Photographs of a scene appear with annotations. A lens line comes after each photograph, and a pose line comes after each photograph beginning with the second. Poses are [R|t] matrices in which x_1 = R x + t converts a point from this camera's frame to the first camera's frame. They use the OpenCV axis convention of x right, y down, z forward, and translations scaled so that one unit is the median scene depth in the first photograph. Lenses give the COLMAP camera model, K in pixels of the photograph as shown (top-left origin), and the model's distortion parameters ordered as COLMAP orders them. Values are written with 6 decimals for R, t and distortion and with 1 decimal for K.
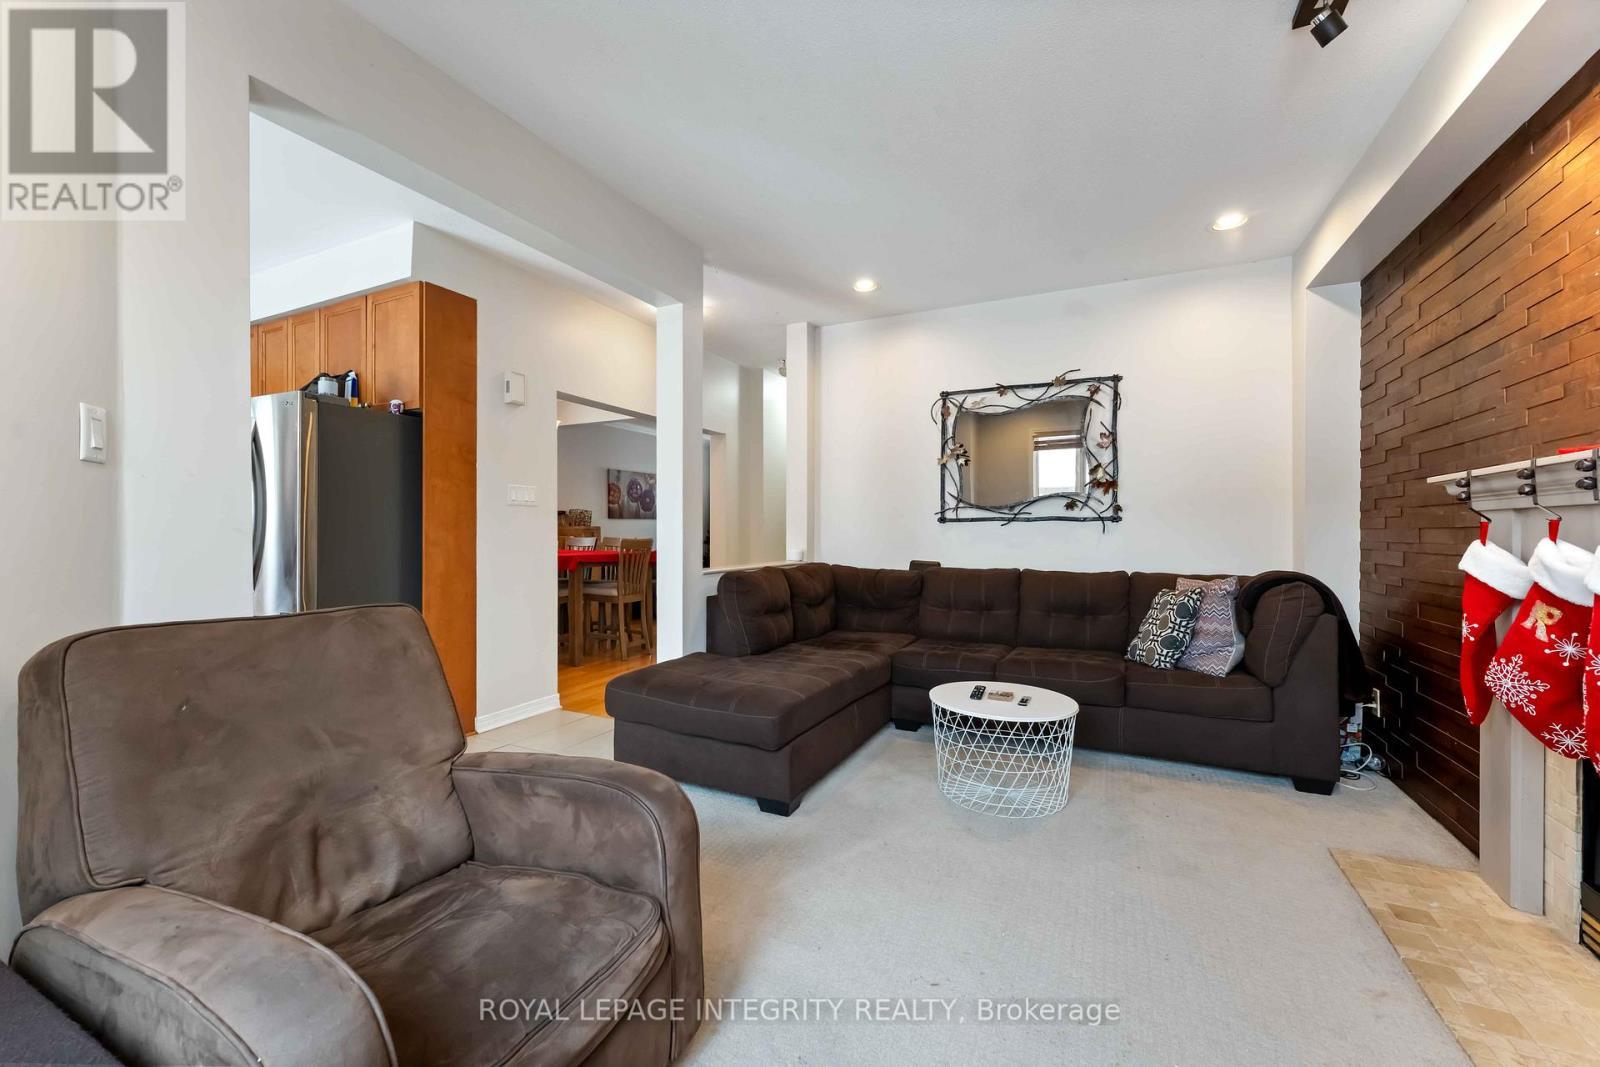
lens RADIAL K [[638.0, 0, 793.7], [0, 638.0, 532.7], [0, 0, 1]] dist [-0.000880, -0.000178]
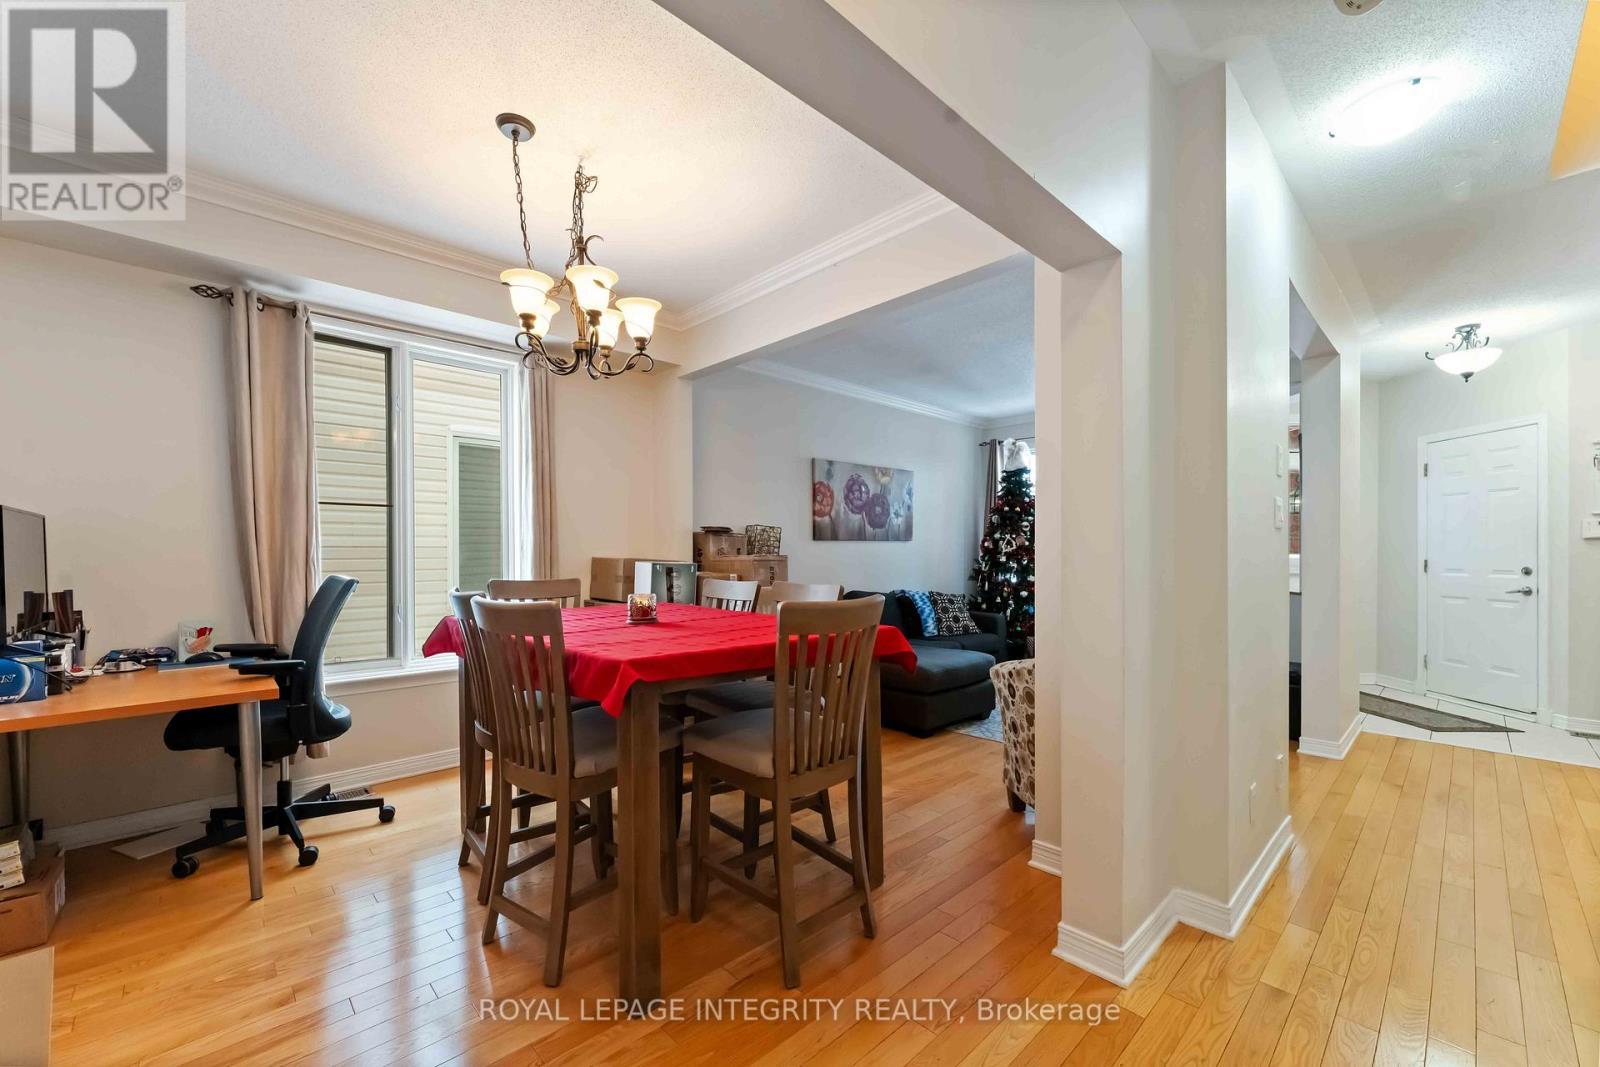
lens RADIAL K [[638.0, 0, 789.3], [0, 638.0, 554.2], [0, 0, 1]] dist [-0.000880, -0.000178]
pose [[0.930900, -0.001450, -0.365271, -0.089063], [0.000721, 0.999997, -0.002134, -0.008003], [0.365273, 0.001723, 0.930899, 0.418603]]
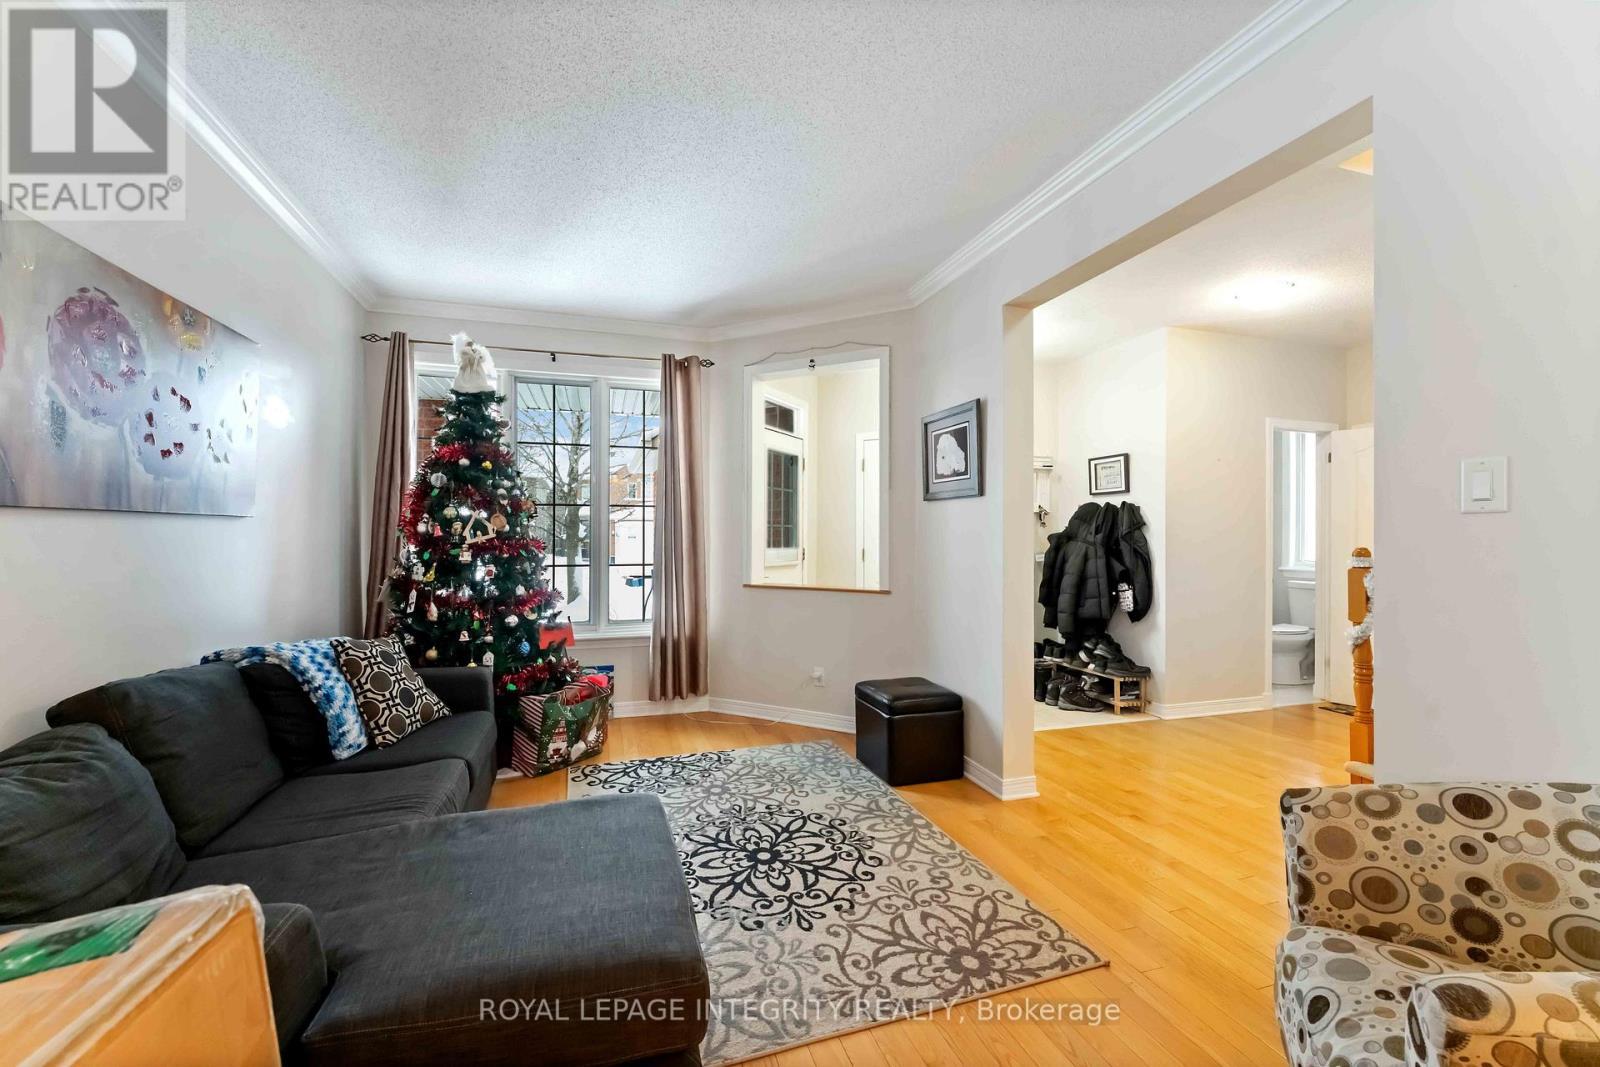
lens RADIAL K [[638.0, 0, 787.5], [0, 638.0, 533.5], [0, 0, 1]] dist [-0.000880, -0.000178]
pose [[0.737614, 0.003192, 0.675215, -0.231002], [0.001823, 0.999976, -0.006719, -0.014393], [-0.675220, 0.006187, 0.737591, 0.746012]]
